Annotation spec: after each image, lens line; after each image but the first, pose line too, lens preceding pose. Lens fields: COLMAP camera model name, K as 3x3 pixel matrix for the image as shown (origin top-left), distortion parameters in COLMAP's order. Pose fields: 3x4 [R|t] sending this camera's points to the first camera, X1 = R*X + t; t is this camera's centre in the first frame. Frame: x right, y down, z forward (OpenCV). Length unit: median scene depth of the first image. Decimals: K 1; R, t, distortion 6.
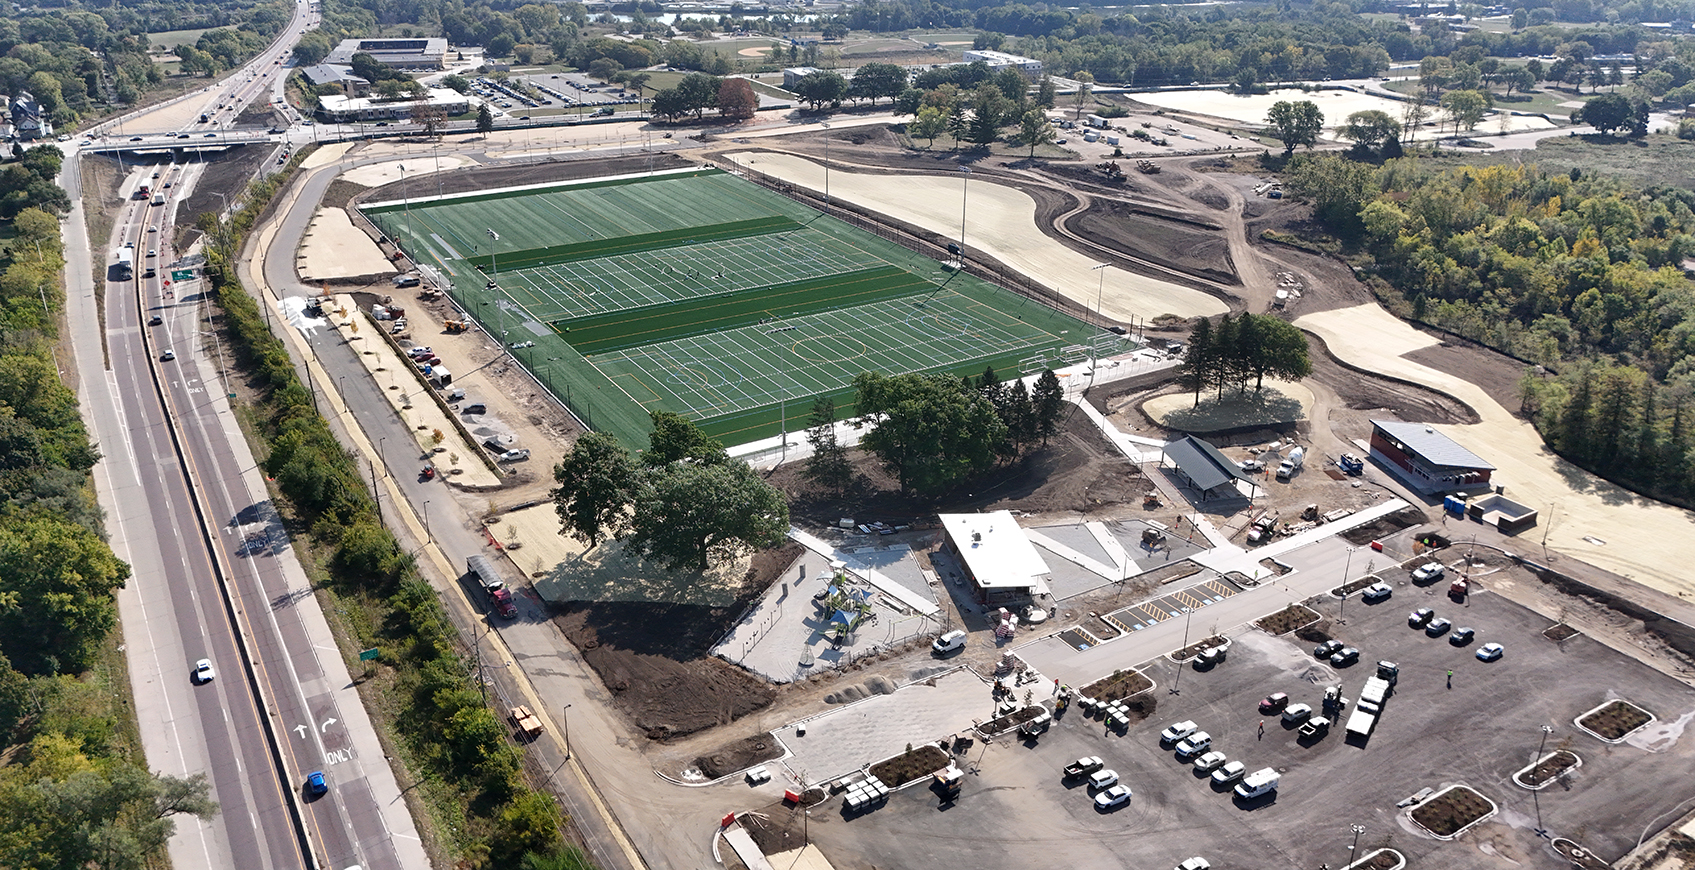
lens RADIAL K [[1261.0, 0, 882.2], [0, 1261.0, 412.2], [0, 0, 1]] dist [0.061886, -0.043643]
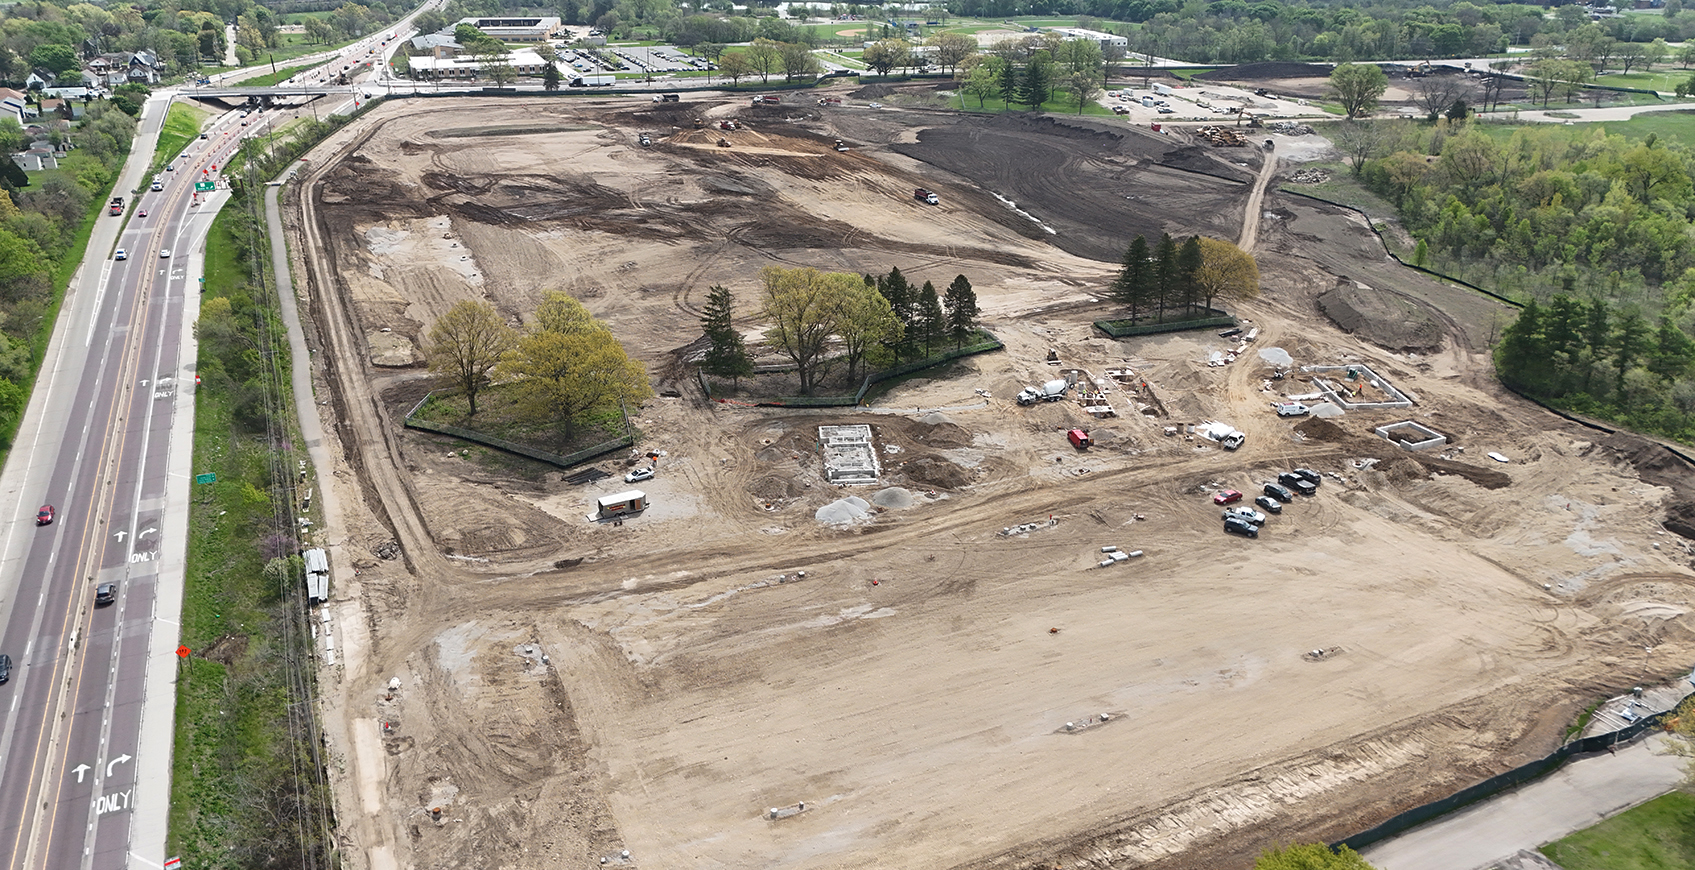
lens RADIAL K [[1253.3, 0, 883.1], [0, 1253.3, 438.1], [0, 0, 1]] dist [0.066278, -0.053399]
pose [[0.992437, 0.045853, -0.113872, 0.163536], [-0.044700, 0.998920, 0.012659, 0.072983], [0.114330, -0.007473, 0.993415, 0.016413]]
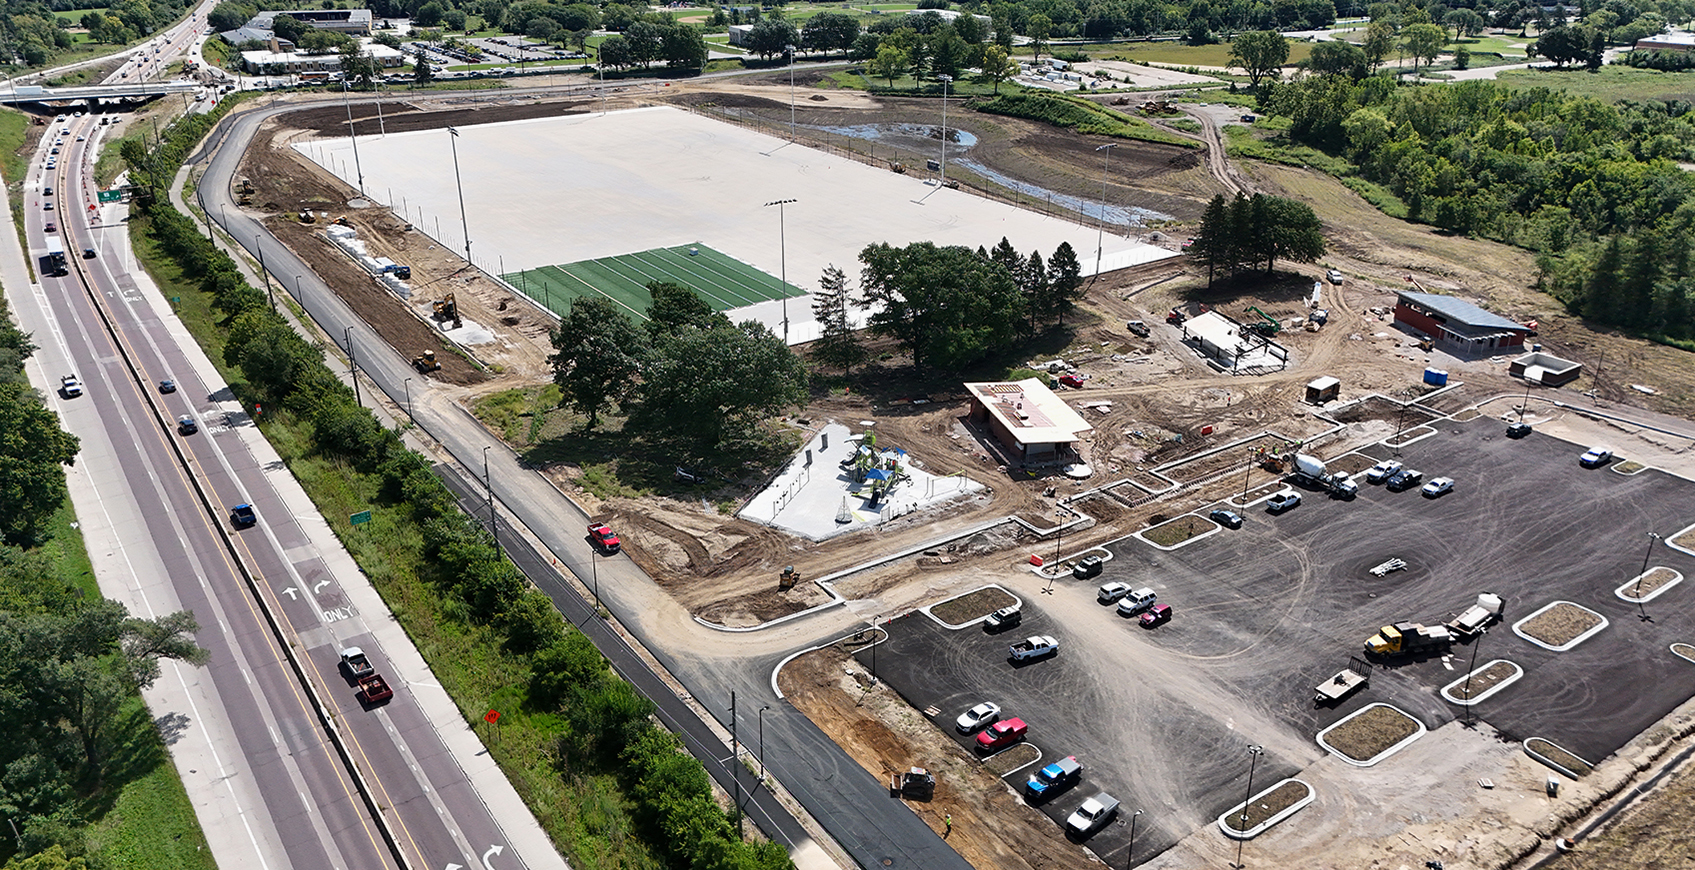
lens RADIAL K [[1253.3, 0, 883.1], [0, 1253.3, 438.1], [0, 0, 1]] dist [0.066278, -0.053399]
pose [[0.998171, -0.031900, 0.051352, -0.049107], [0.031076, 0.999376, 0.016772, 0.080106], [-0.051855, -0.015145, 0.998540, 0.057025]]
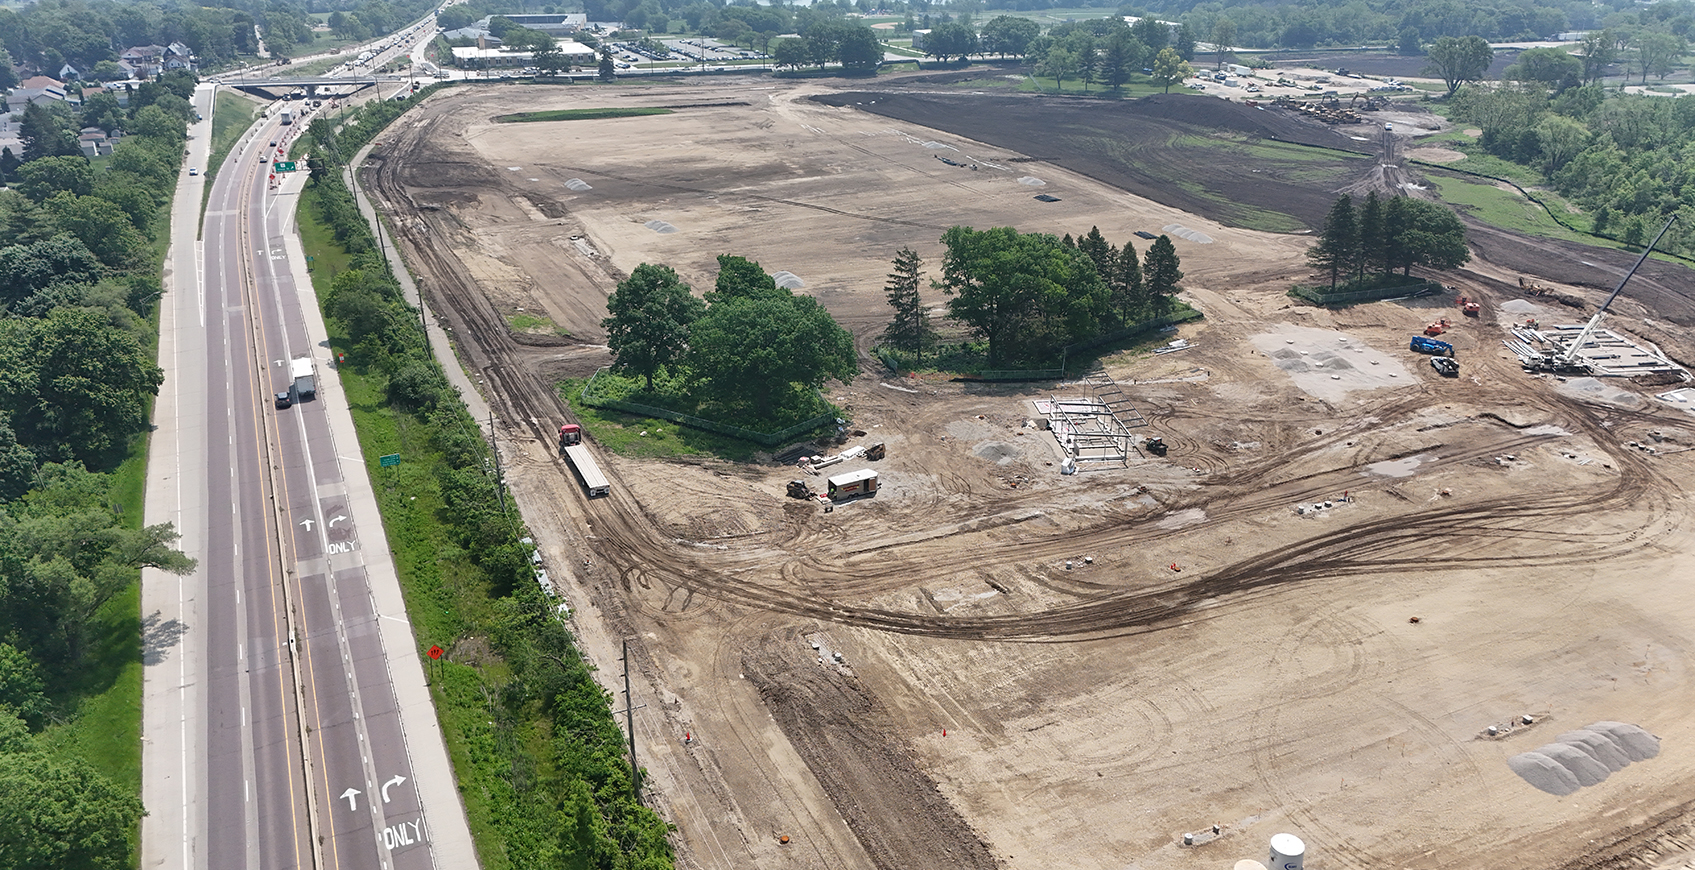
lens RADIAL K [[1253.3, 0, 883.1], [0, 1253.3, 438.1], [0, 0, 1]] dist [0.066278, -0.053399]
pose [[0.993952, 0.032663, -0.104850, 0.028952], [-0.032347, 0.999466, 0.004711, 0.097121], [0.104948, -0.001291, 0.994477, 0.078265]]
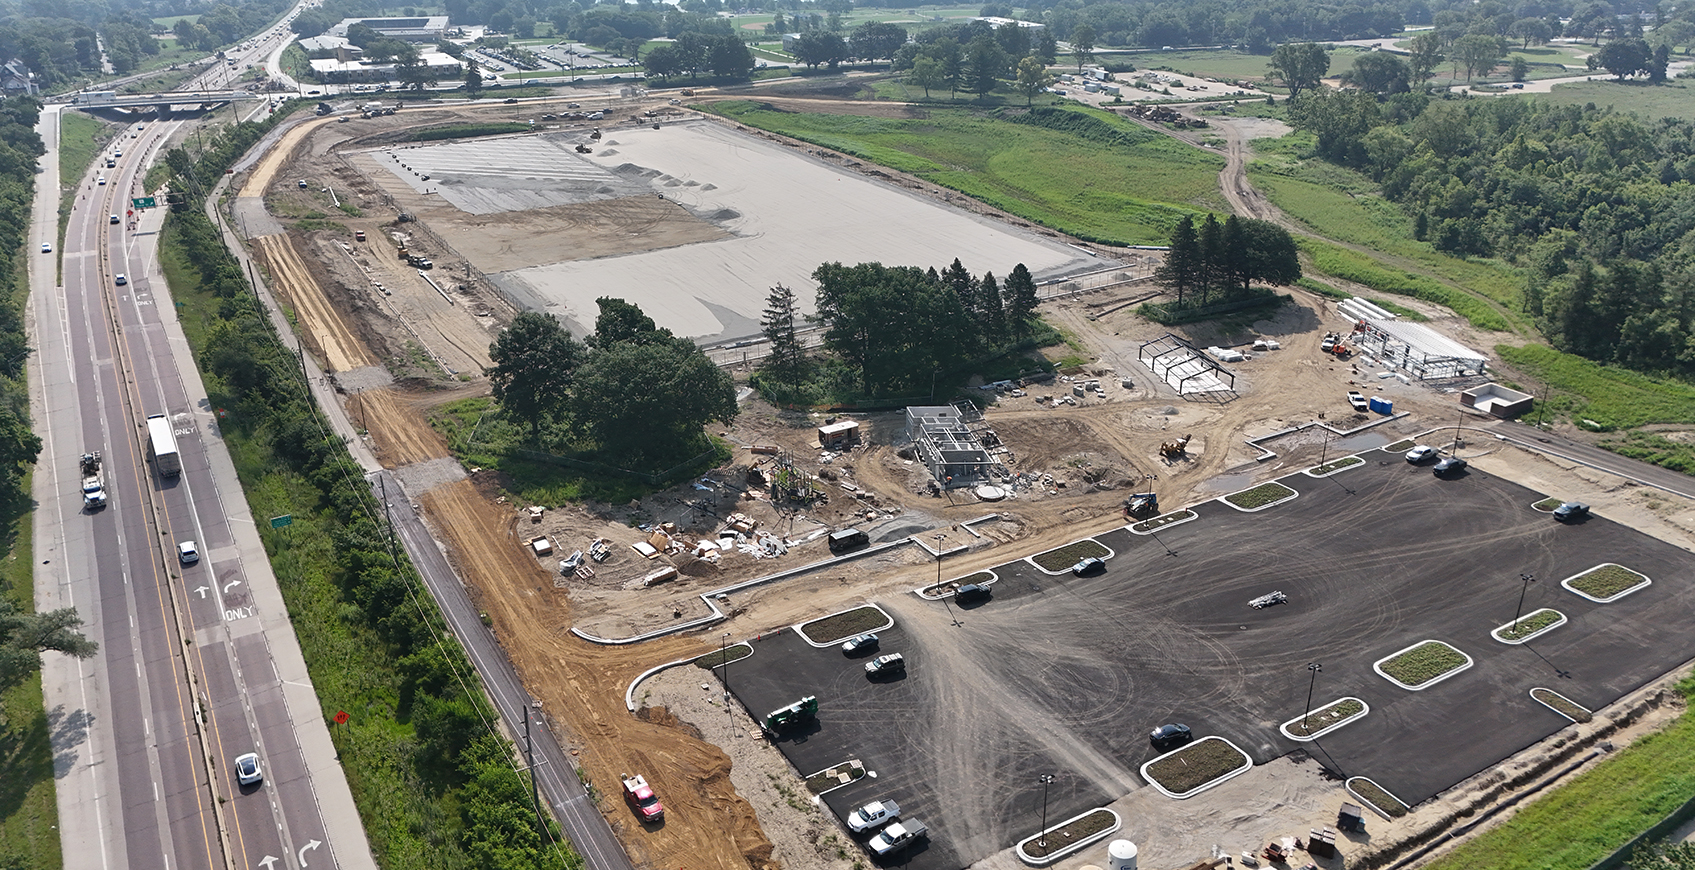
lens RADIAL K [[1253.3, 0, 883.1], [0, 1253.3, 438.1], [0, 0, 1]] dist [0.066278, -0.053399]
pose [[0.999813, -0.007357, -0.017901, 0.038263], [0.007626, 0.999859, 0.014959, 0.071937], [0.017788, -0.015093, 0.999728, 0.039977]]
